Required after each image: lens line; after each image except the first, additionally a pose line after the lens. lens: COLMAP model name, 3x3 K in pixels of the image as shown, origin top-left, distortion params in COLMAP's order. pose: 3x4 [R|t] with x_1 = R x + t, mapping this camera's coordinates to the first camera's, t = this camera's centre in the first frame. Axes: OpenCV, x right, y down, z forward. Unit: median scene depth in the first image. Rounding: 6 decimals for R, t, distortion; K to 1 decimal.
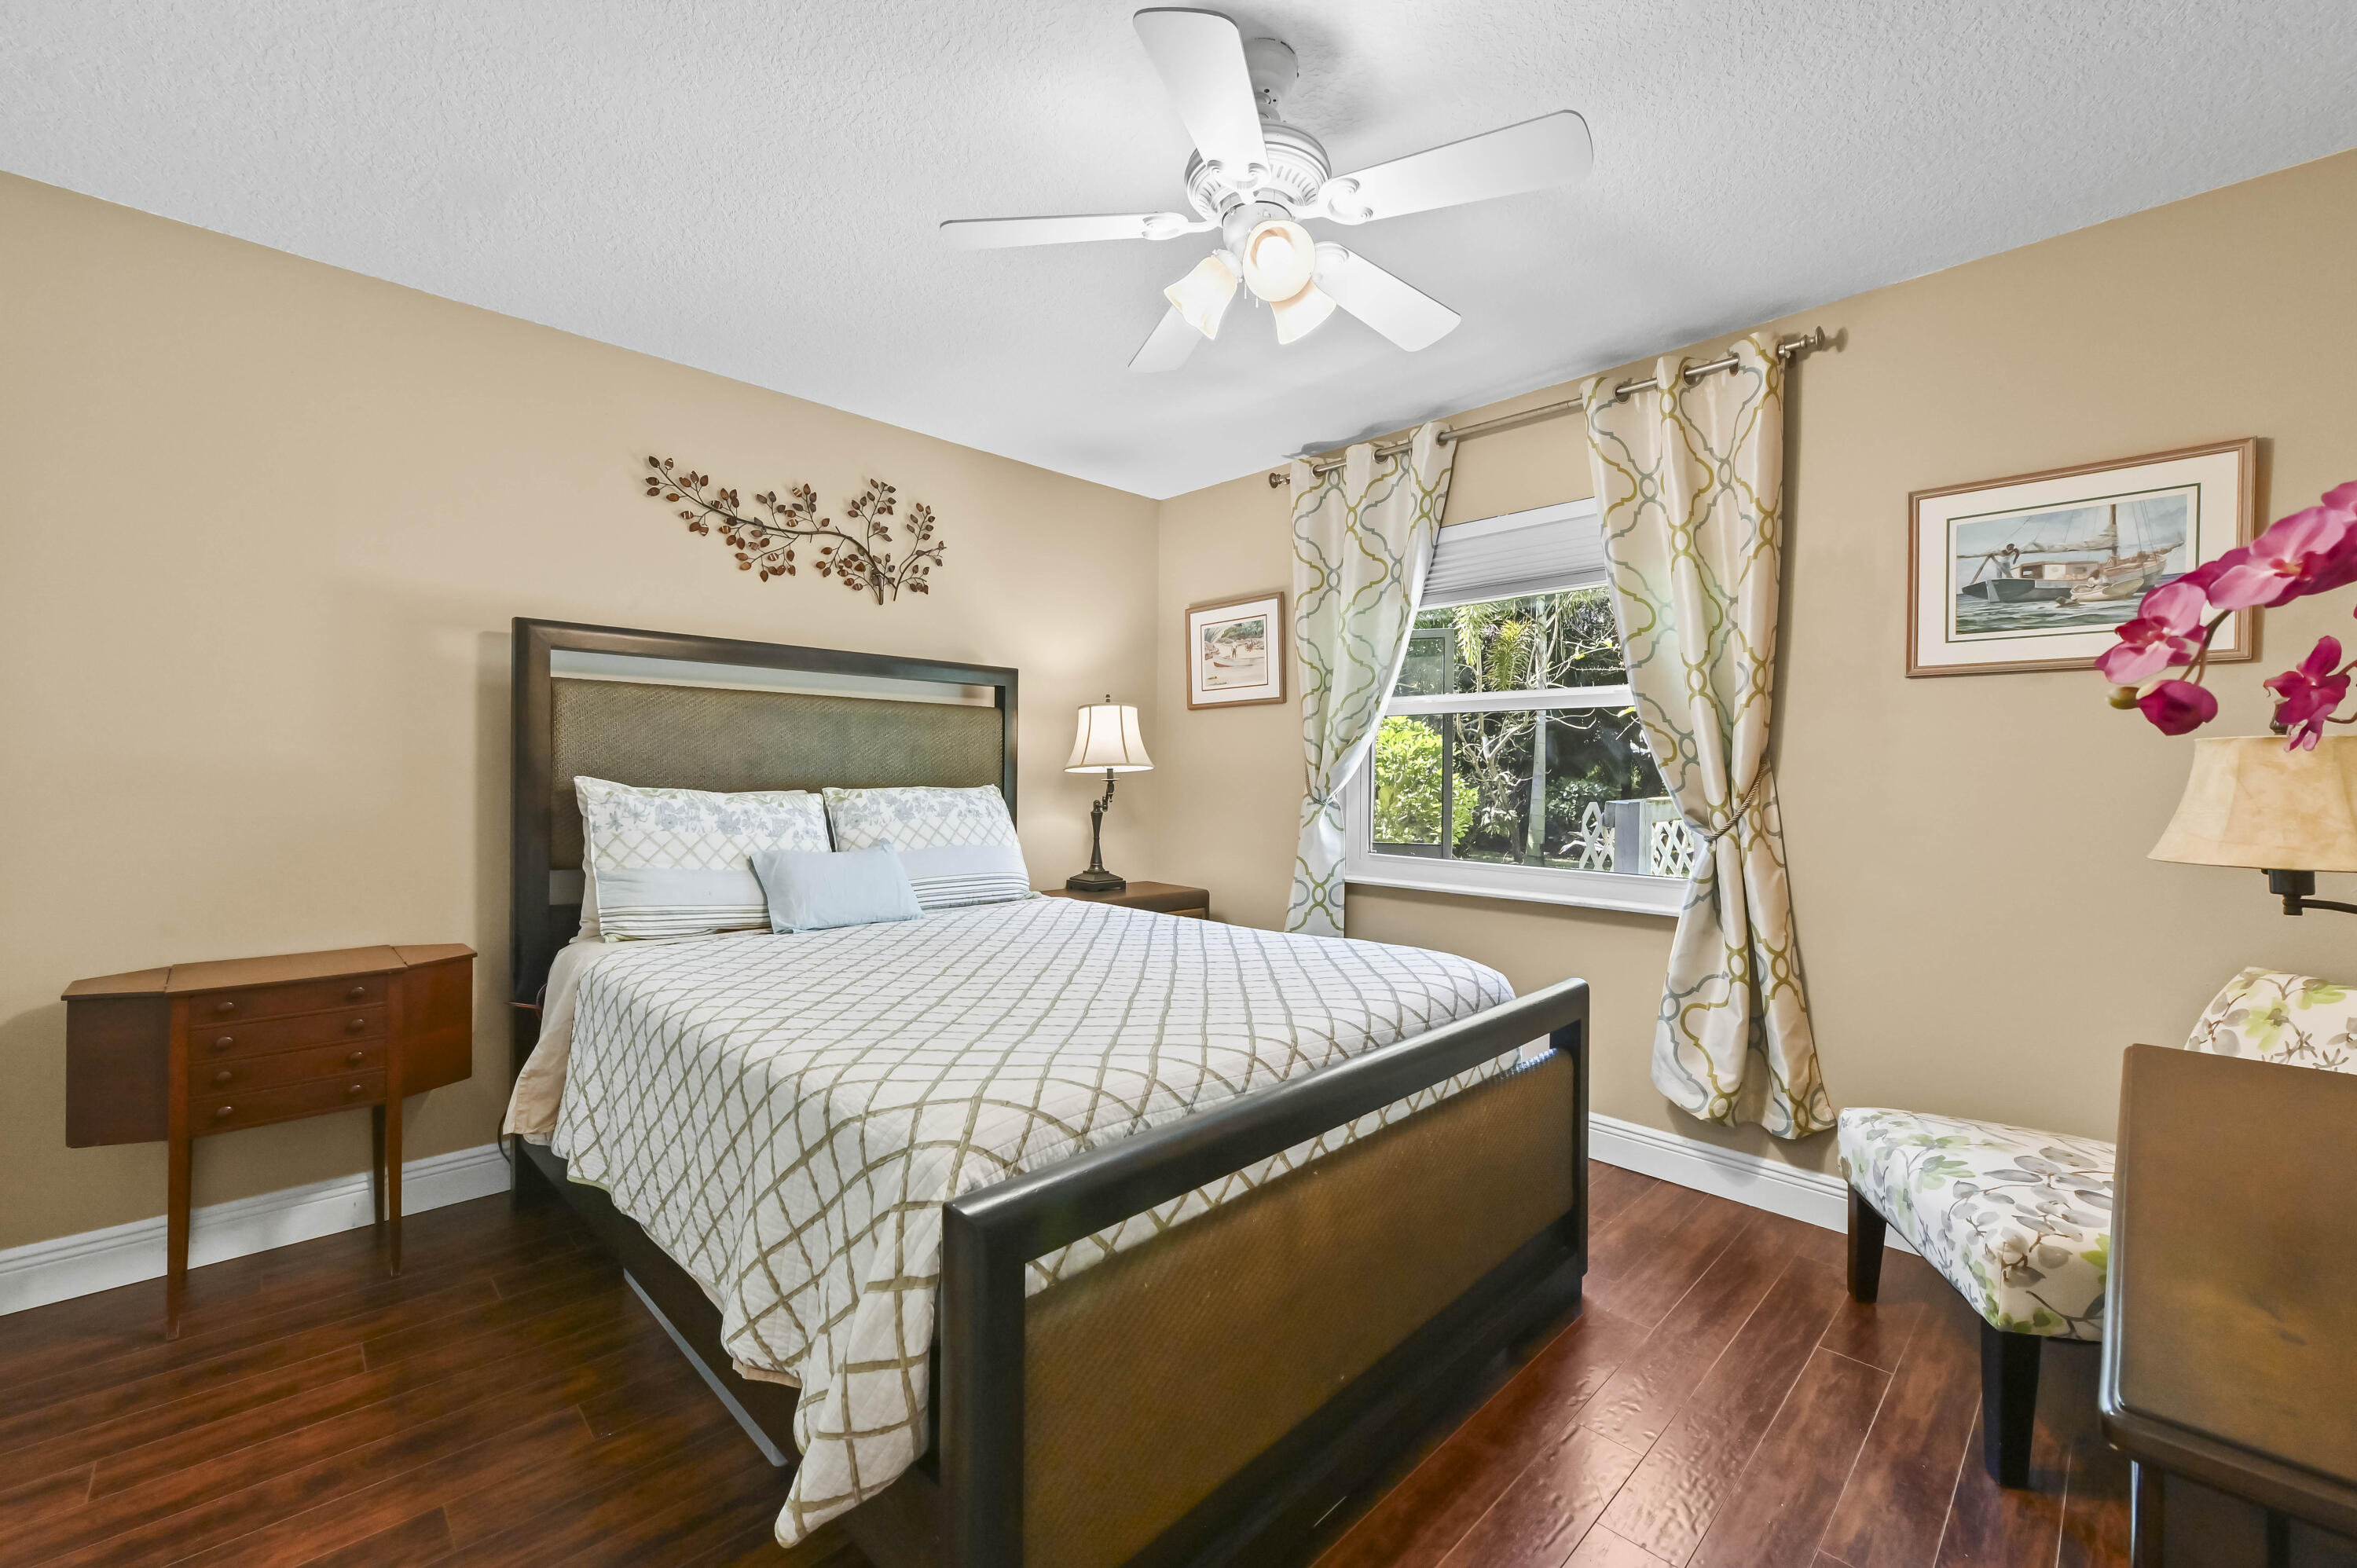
lens RADIAL K [[948.4, 0, 1191.4], [0, 948.4, 783.4], [0, 0, 1]] dist [-0.000751, -0.000494]
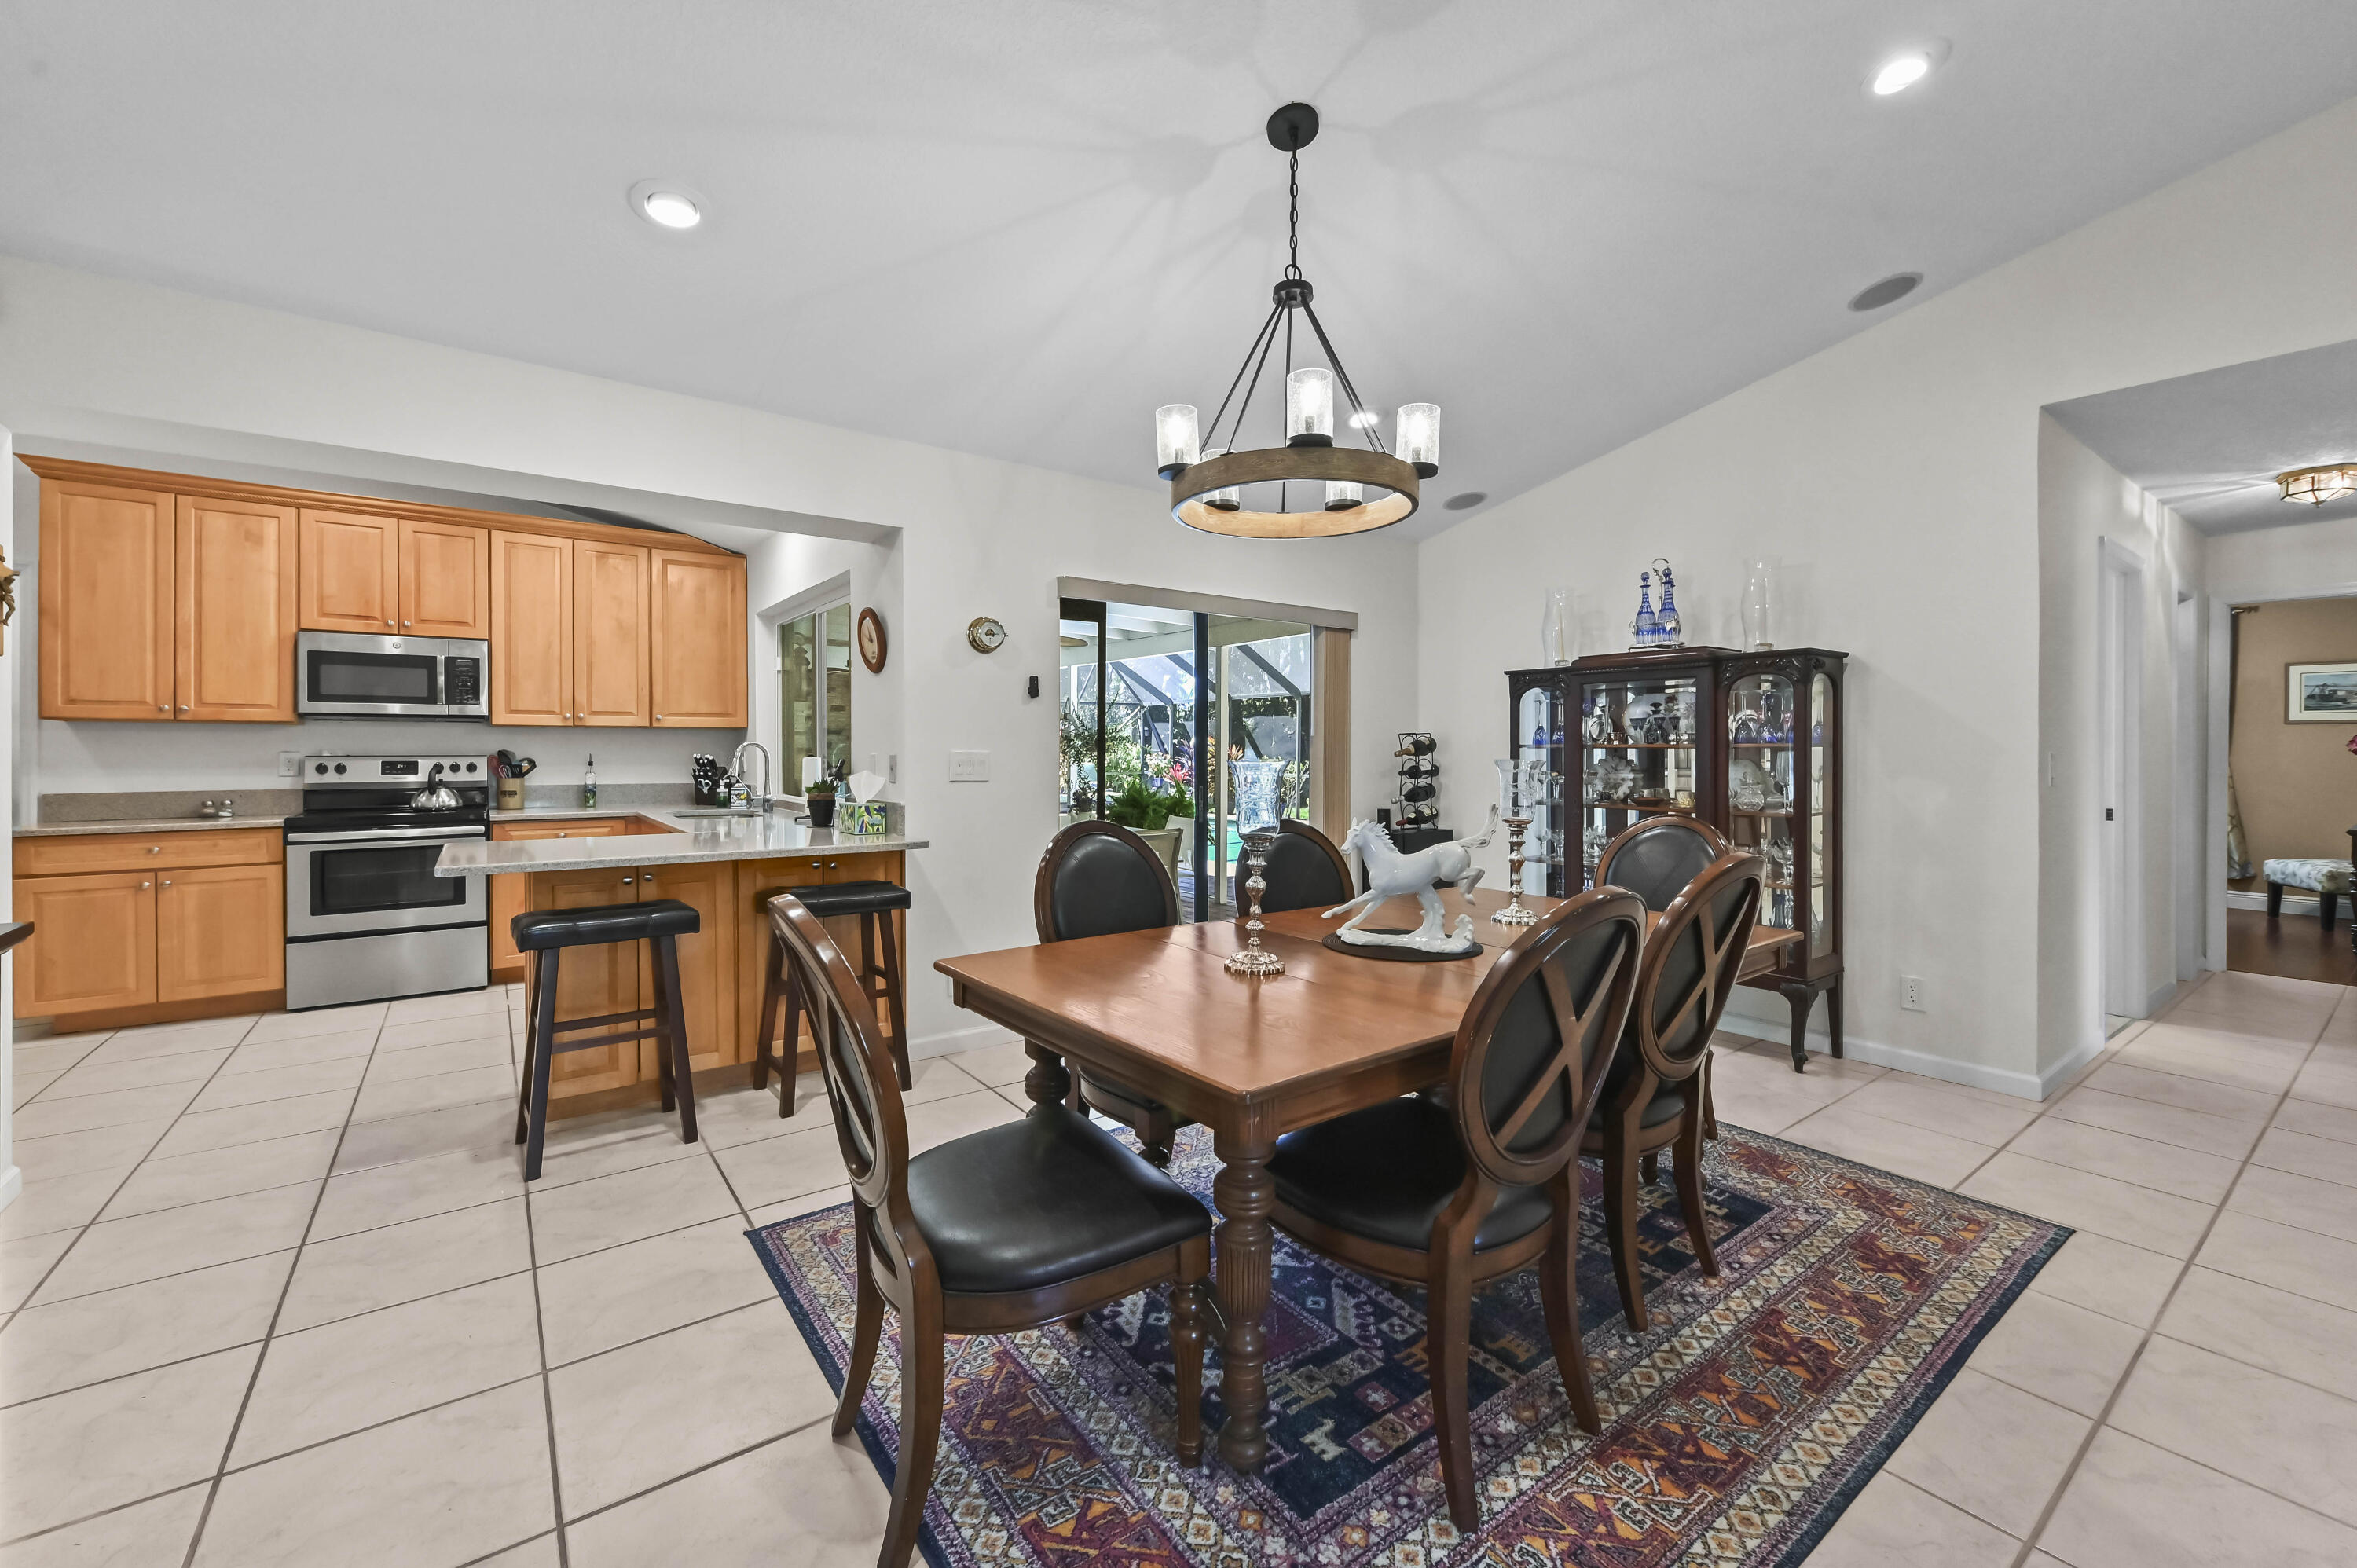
lens RADIAL K [[948.4, 0, 1177.4], [0, 948.4, 756.7], [0, 0, 1]] dist [-0.000751, -0.000494]
pose [[0.986983, -0.006252, -0.160703, -2.331655], [0.005418, 0.999969, -0.005630, -0.009379], [0.160733, 0.004686, 0.986987, -2.644259]]
